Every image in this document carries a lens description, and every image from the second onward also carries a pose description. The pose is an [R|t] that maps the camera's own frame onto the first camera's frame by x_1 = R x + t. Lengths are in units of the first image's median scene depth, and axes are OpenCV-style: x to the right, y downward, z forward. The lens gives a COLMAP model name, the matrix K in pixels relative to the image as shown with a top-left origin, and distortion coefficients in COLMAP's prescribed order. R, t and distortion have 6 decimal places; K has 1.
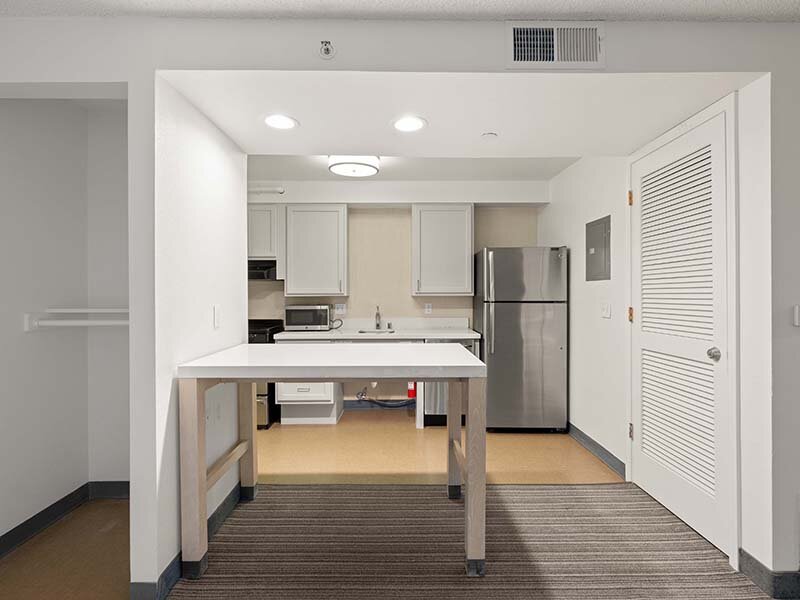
lens RADIAL K [[415.7, 0, 401.0], [0, 415.7, 293.4], [0, 0, 1]] dist [-0.000250, 0.000303]
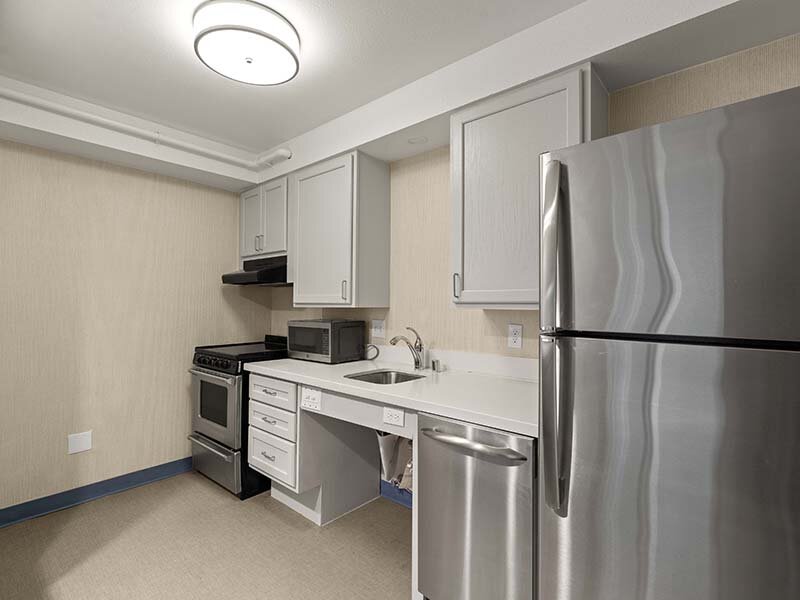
lens RADIAL K [[394.7, 0, 396.5], [0, 394.7, 300.5], [0, 0, 1]] dist [-0.007988, -0.000590]
pose [[0.747795, -0.000737, -0.663929, 0.284422], [-0.004867, 0.999966, -0.006592, -0.000470], [0.663912, 0.008161, 0.747766, 0.634742]]
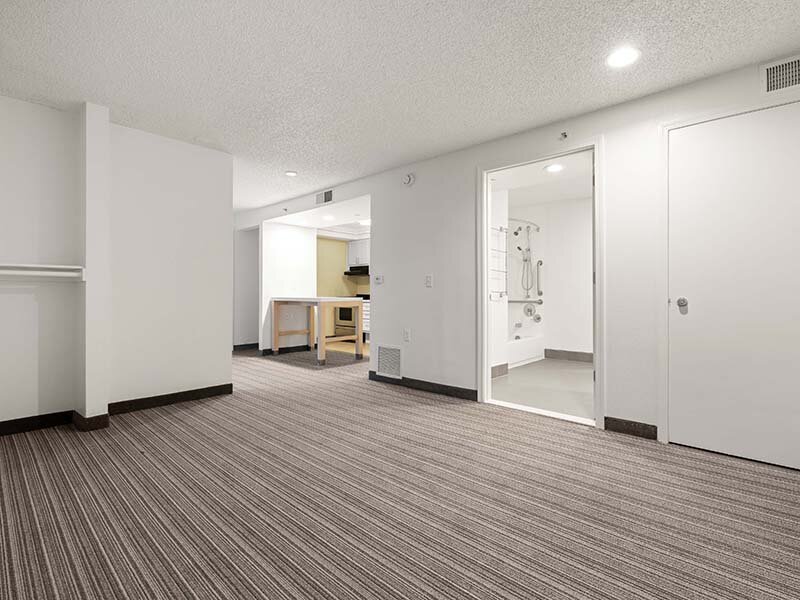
lens RADIAL K [[395.7, 0, 401.2], [0, 395.7, 293.1], [0, 0, 1]] dist [-0.014008, -0.000691]
pose [[0.731672, 0.003078, -0.681650, 1.209794], [-0.004843, 0.999988, -0.000683, 0.060336], [0.681640, 0.003801, 0.731678, -0.350711]]
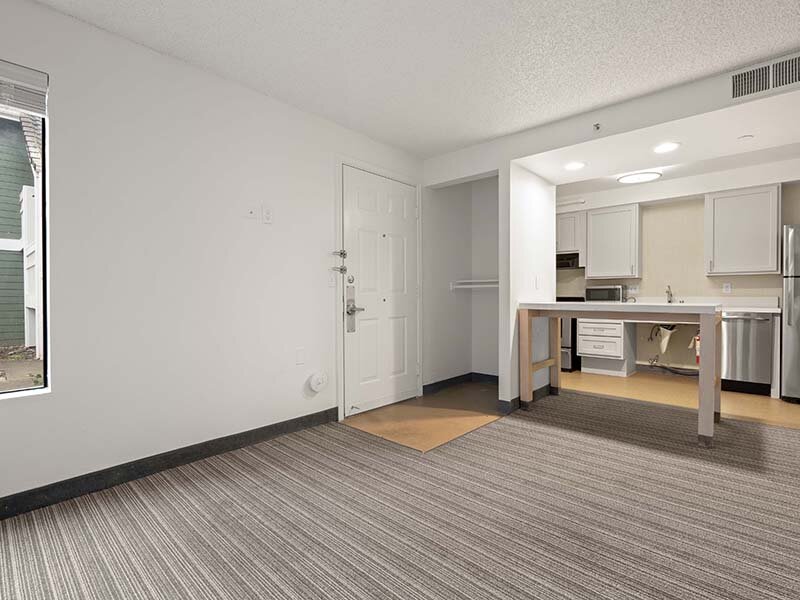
lens RADIAL K [[394.7, 0, 396.5], [0, 394.7, 300.5], [0, 0, 1]] dist [-0.007988, -0.000590]
pose [[0.729803, 0.009330, -0.683594, 0.149132], [-0.001715, 0.999929, 0.011817, 0.063387], [0.683655, -0.007451, 0.729767, -0.355873]]
